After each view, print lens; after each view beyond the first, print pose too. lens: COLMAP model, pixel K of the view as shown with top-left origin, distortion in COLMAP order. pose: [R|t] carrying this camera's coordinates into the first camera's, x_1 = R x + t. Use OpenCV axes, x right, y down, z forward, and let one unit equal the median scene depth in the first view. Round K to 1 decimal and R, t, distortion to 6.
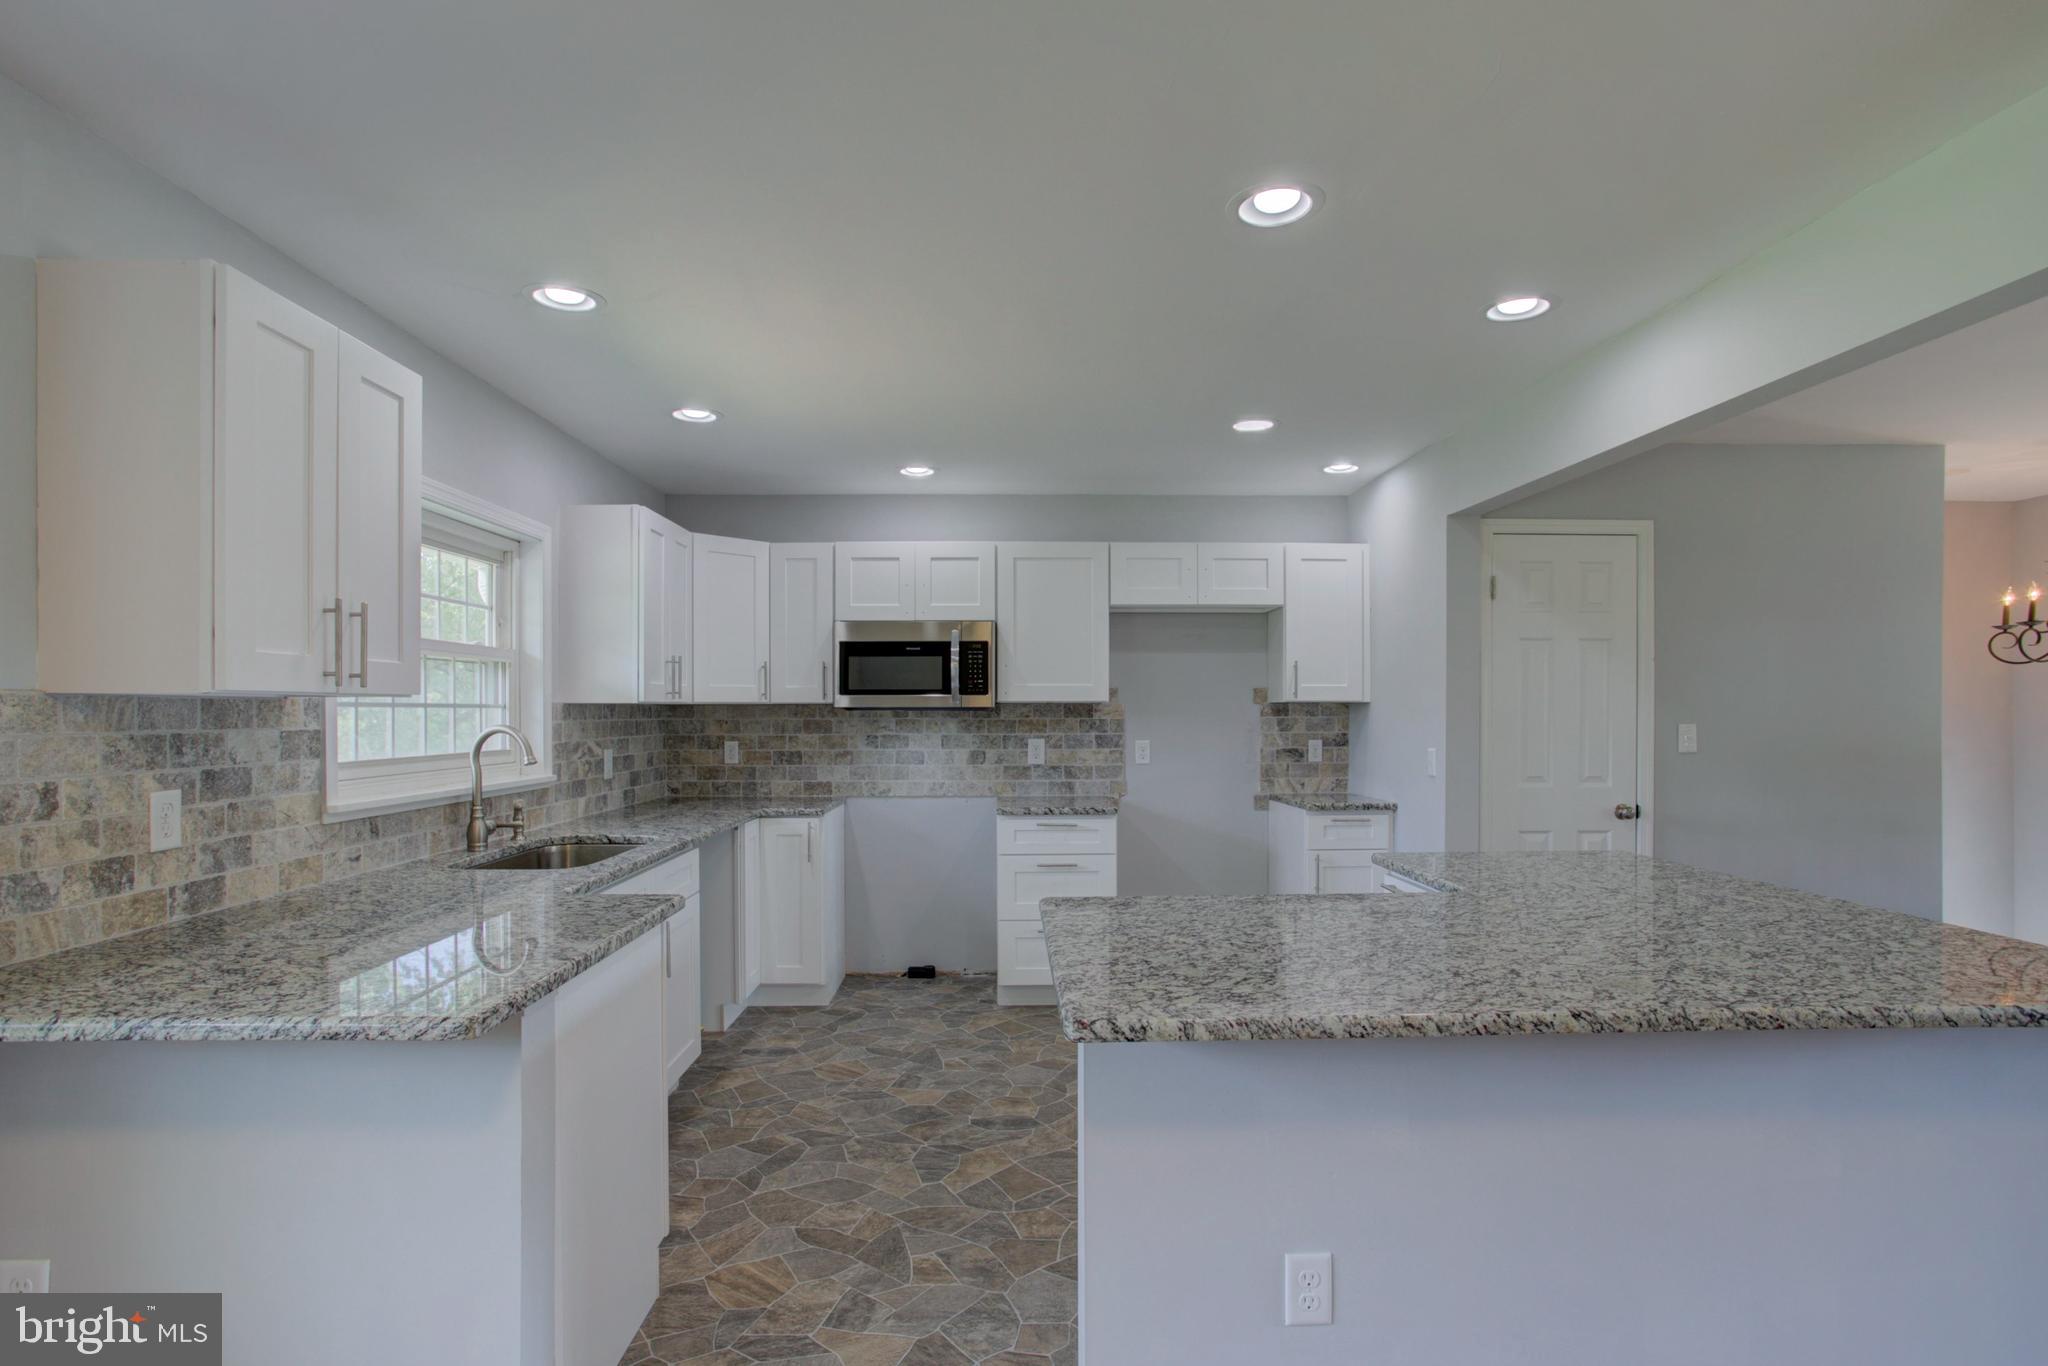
lens RADIAL K [[995.8, 0, 1034.5], [0, 995.8, 721.1], [0, 0, 1]] dist [-0.060968, 0.031031]
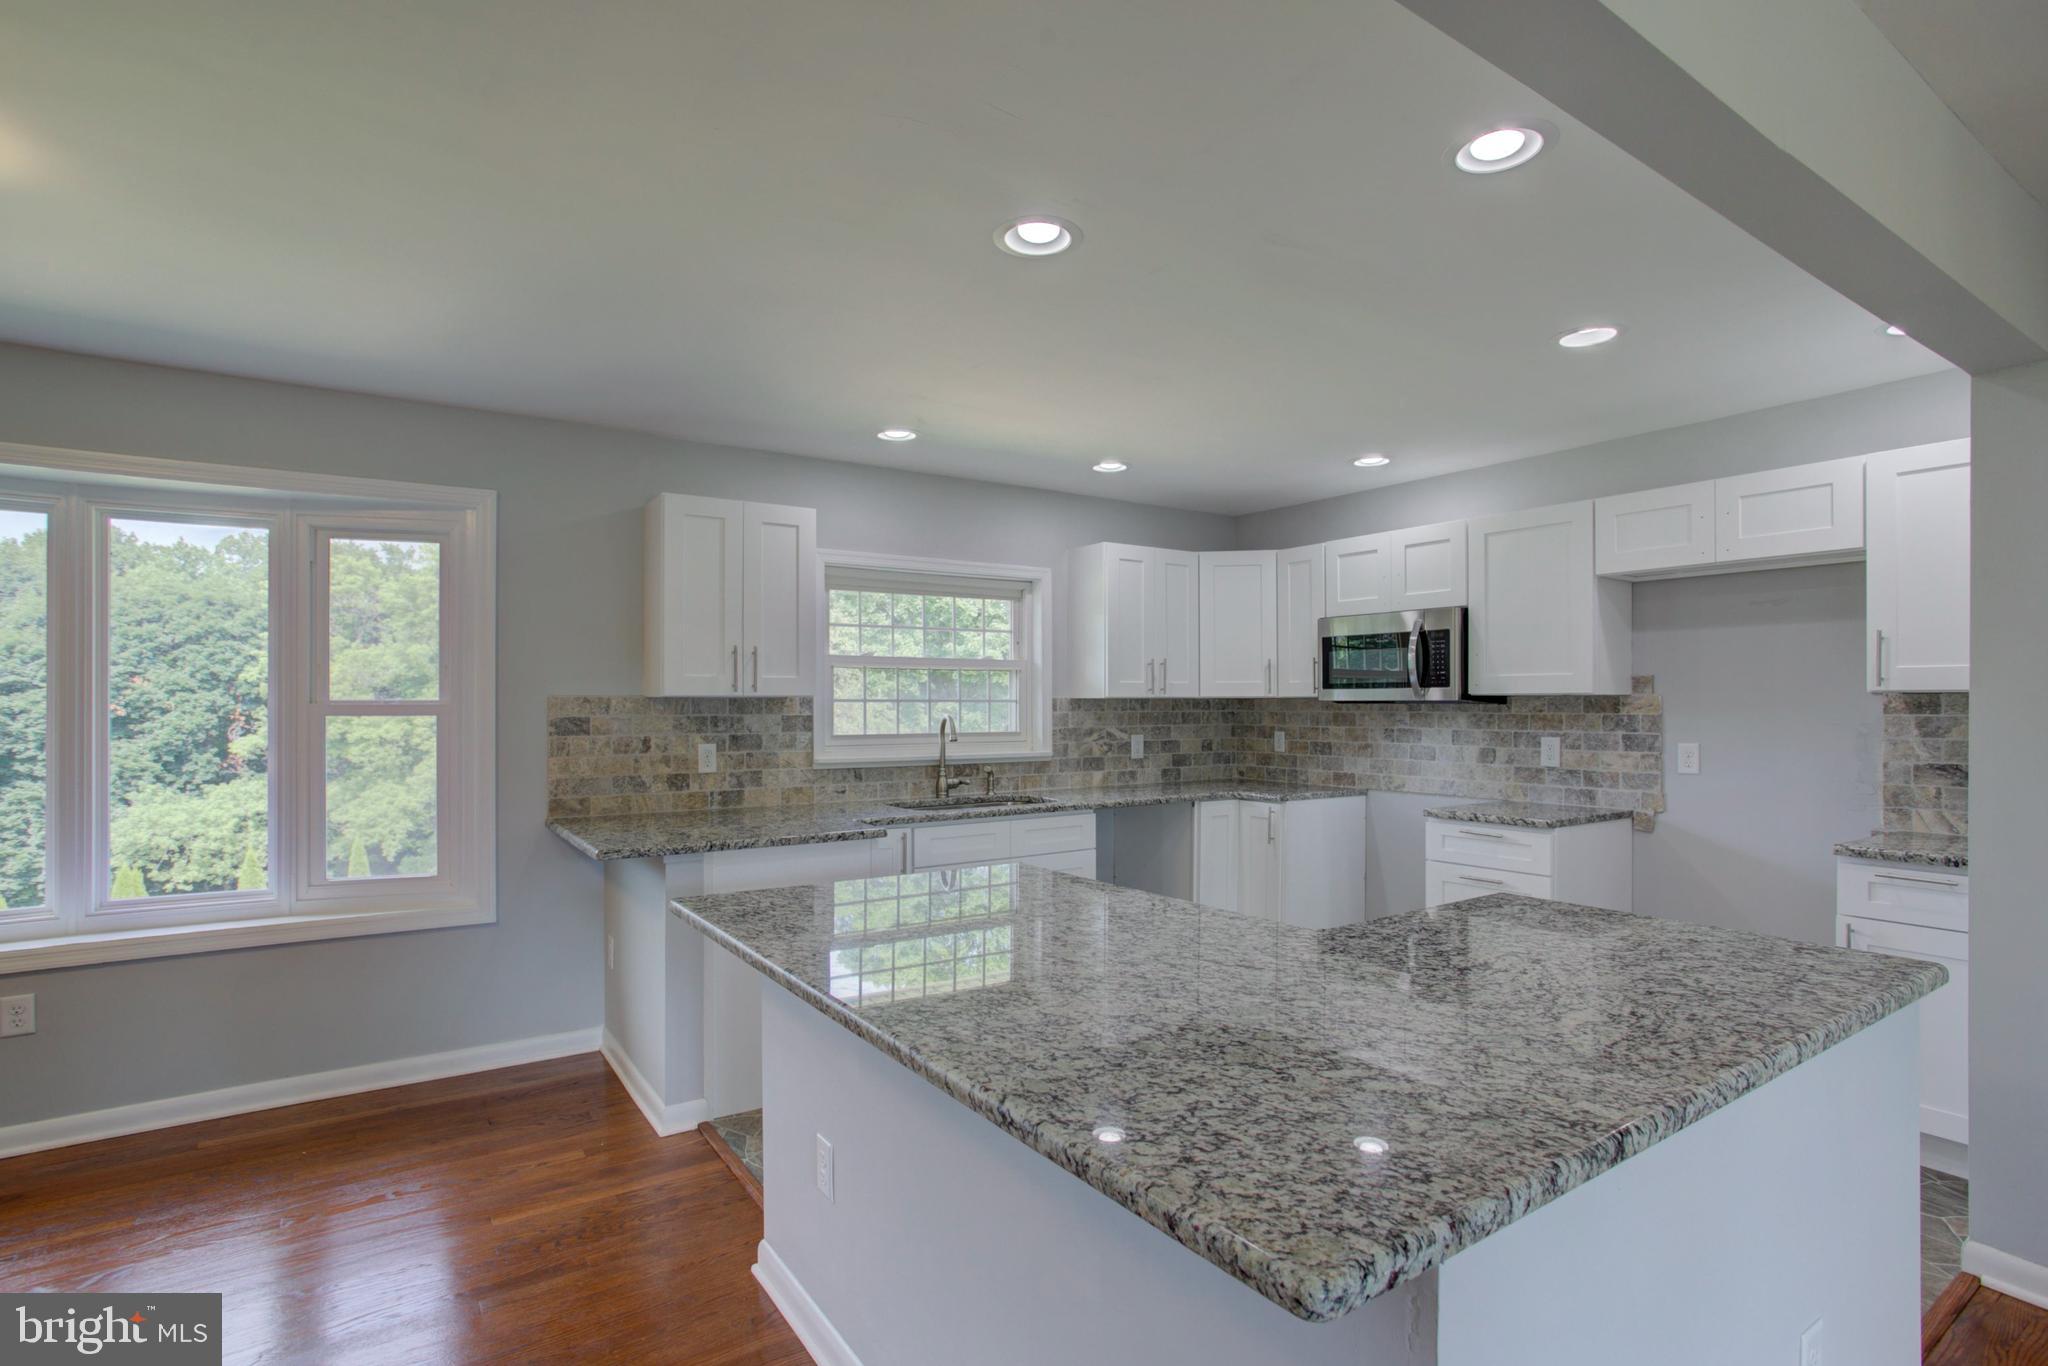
lens RADIAL K [[995.8, 0, 1030.1], [0, 995.8, 701.7], [0, 0, 1]] dist [-0.060968, 0.031031]
pose [[0.532750, -0.001346, -0.846271, 0.713562], [-0.007853, 0.999948, -0.006534, -0.005098], [0.846236, 0.010127, 0.532712, 0.269021]]
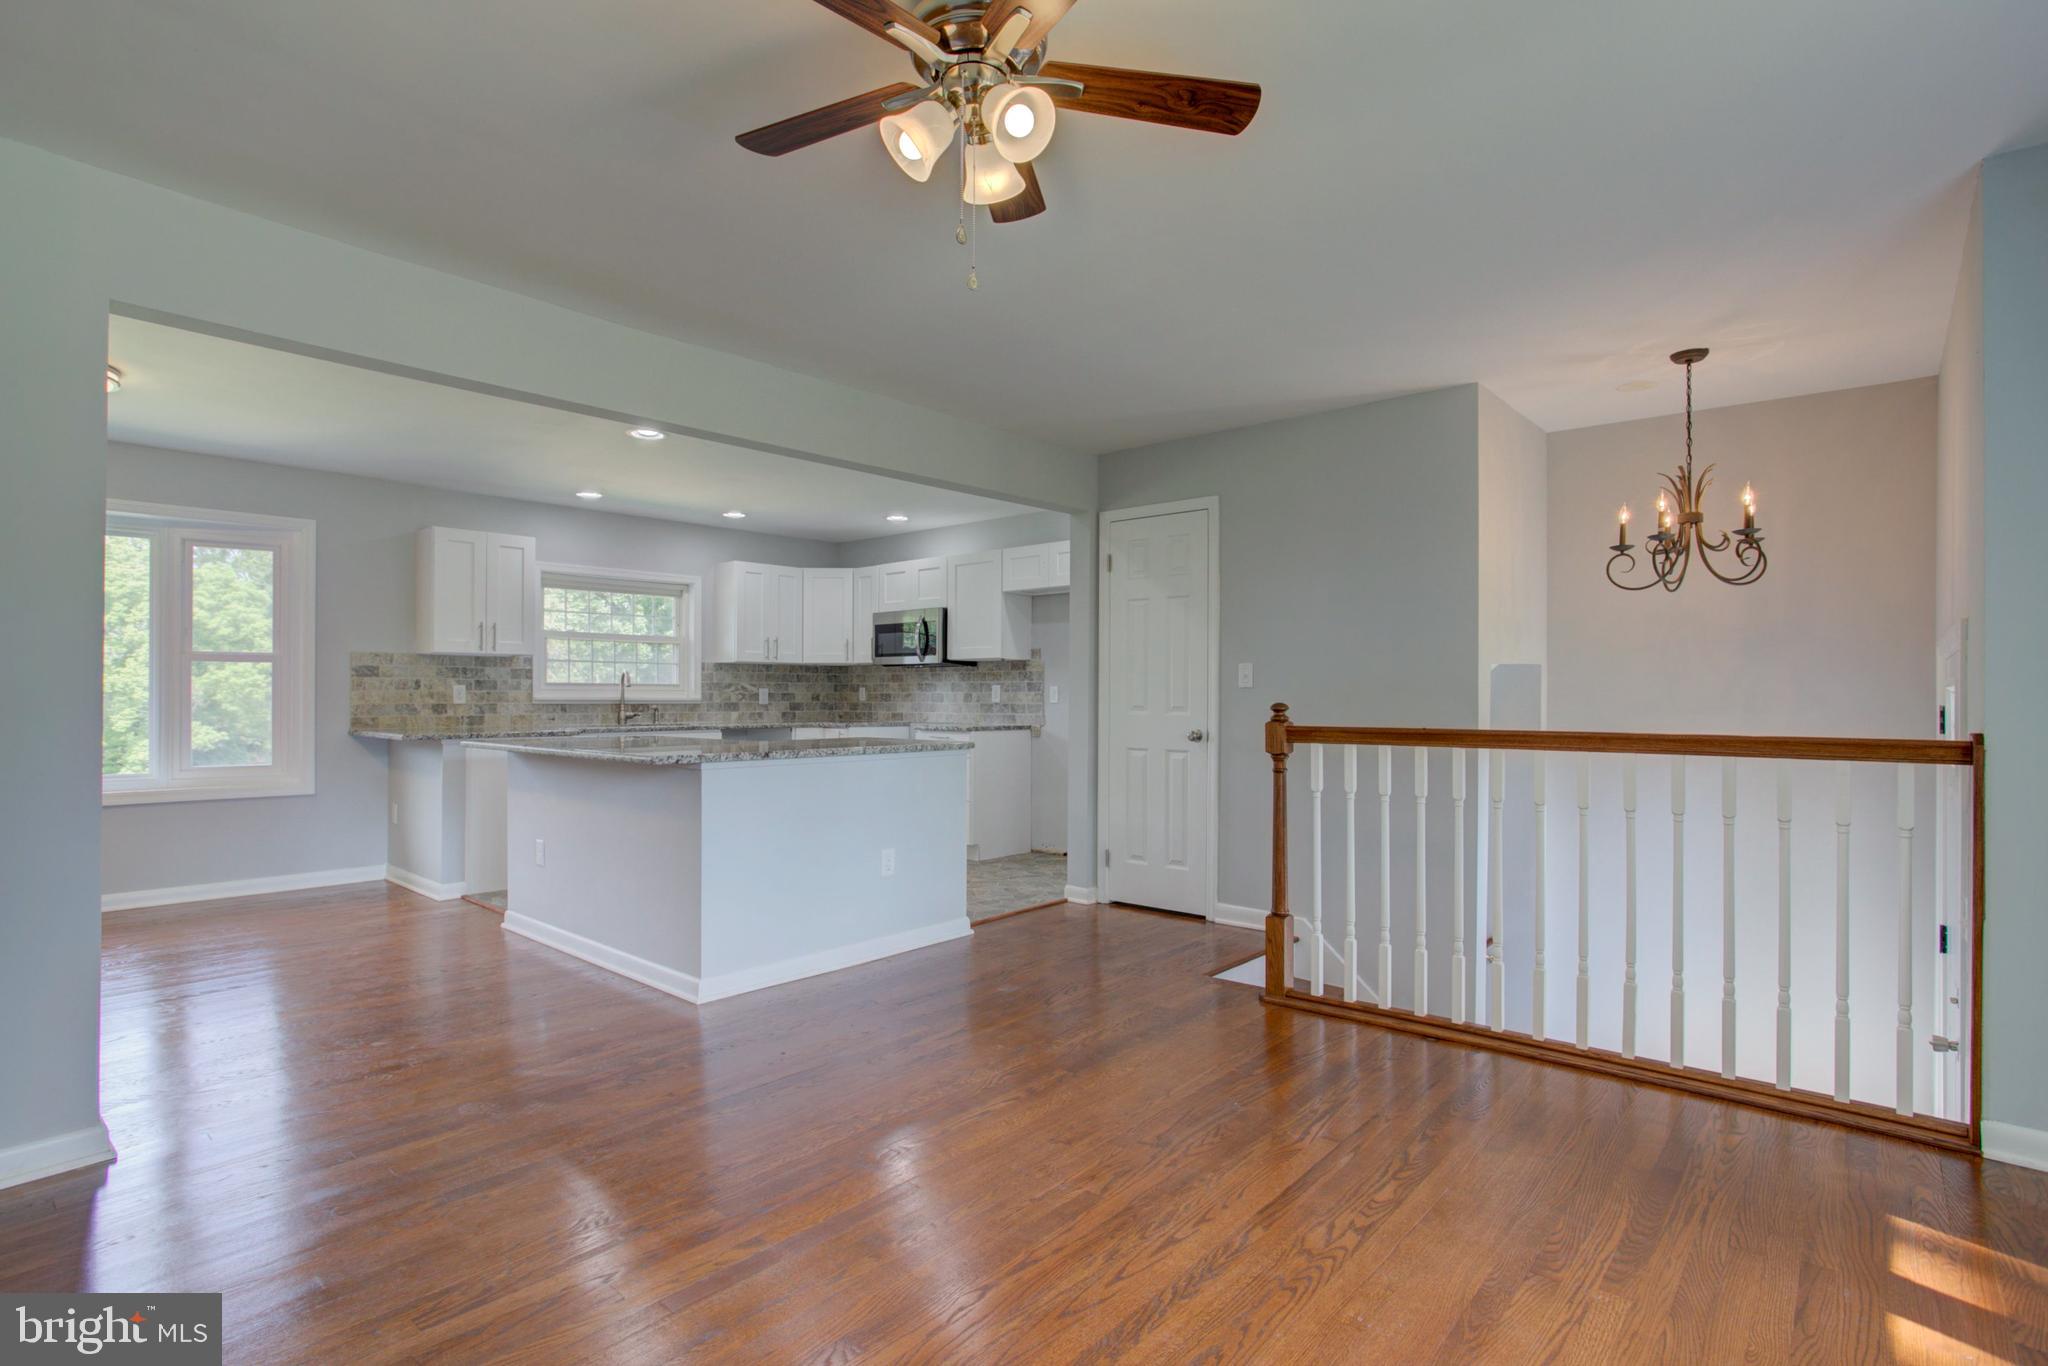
lens RADIAL K [[995.8, 0, 1029.8], [0, 995.8, 694.7], [0, 0, 1]] dist [-0.060968, 0.031031]
pose [[0.732689, 0.000942, -0.680563, 1.548268], [-0.009261, 0.999920, -0.008587, 0.065880], [0.680501, 0.012594, 0.732639, -0.047510]]
